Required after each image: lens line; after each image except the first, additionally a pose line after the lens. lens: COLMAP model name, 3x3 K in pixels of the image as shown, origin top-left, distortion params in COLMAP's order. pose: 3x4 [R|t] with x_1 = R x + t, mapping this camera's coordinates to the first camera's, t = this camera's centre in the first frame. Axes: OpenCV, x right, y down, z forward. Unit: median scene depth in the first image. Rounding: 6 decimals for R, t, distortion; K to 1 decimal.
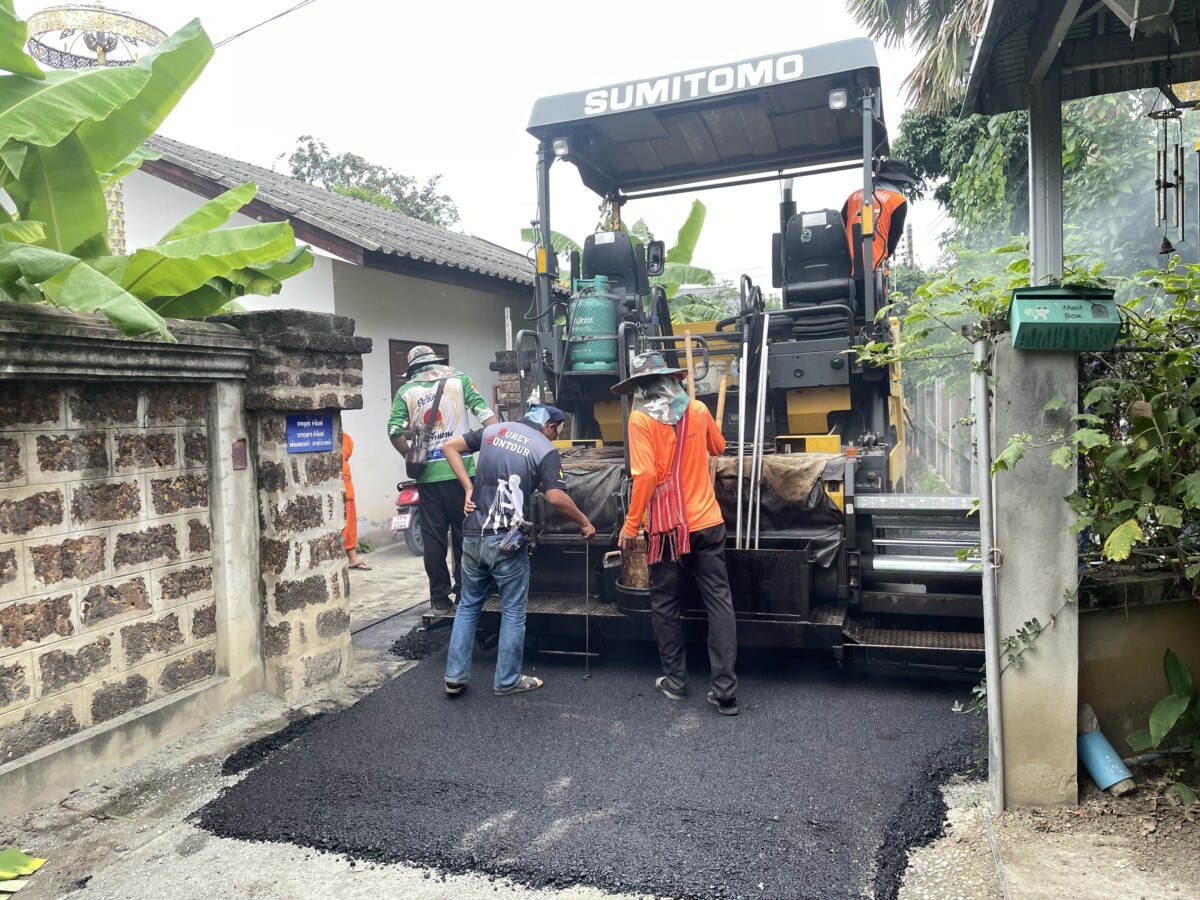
lens RADIAL K [[869.5, 0, 583.6], [0, 869.5, 474.8], [0, 0, 1]] dist [0.080571, -0.091454]
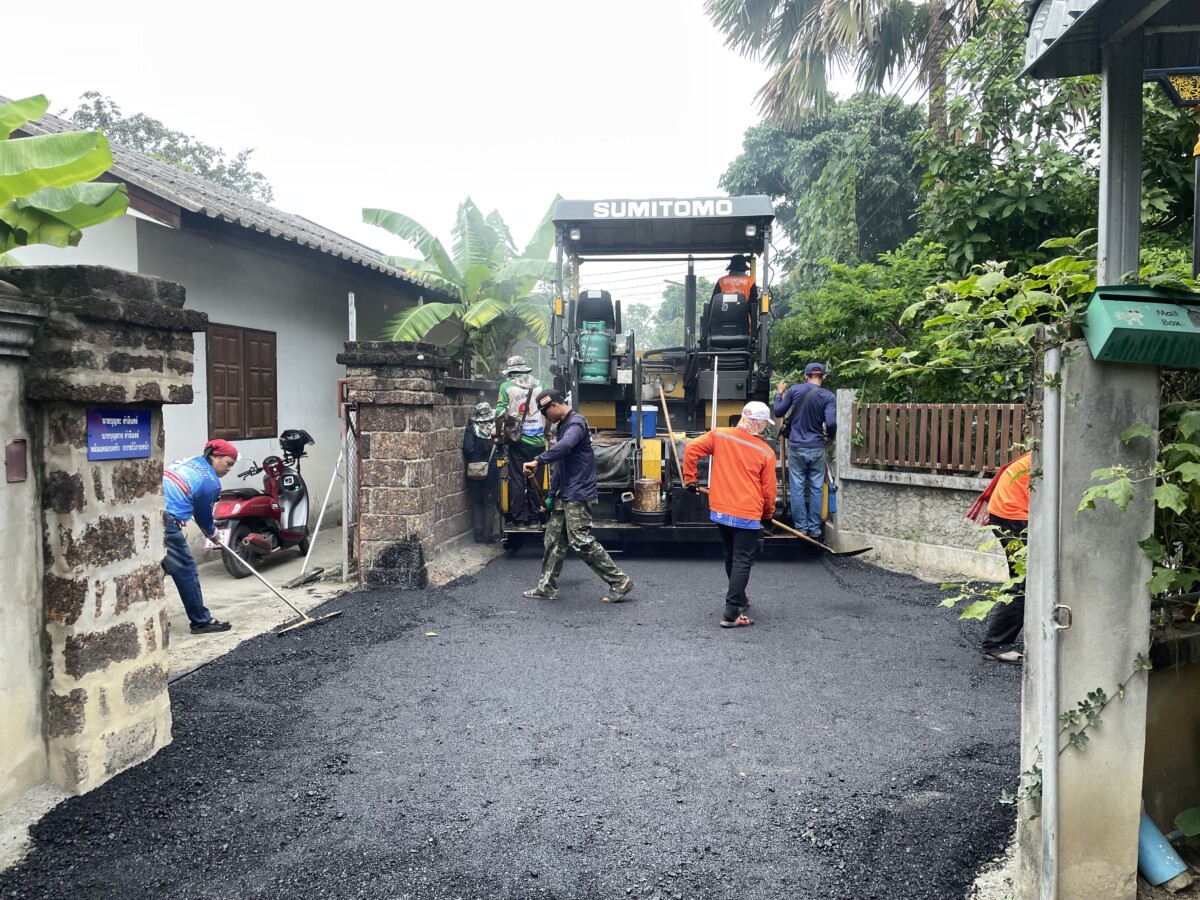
lens RADIAL K [[869.5, 0, 583.6], [0, 869.5, 474.8], [0, 0, 1]] dist [0.080571, -0.091454]
pose [[0.977291, 0.017794, 0.211153, -0.084115], [-0.016699, 0.999836, -0.006968, -0.014022], [-0.211243, 0.003283, 0.977428, 0.179499]]
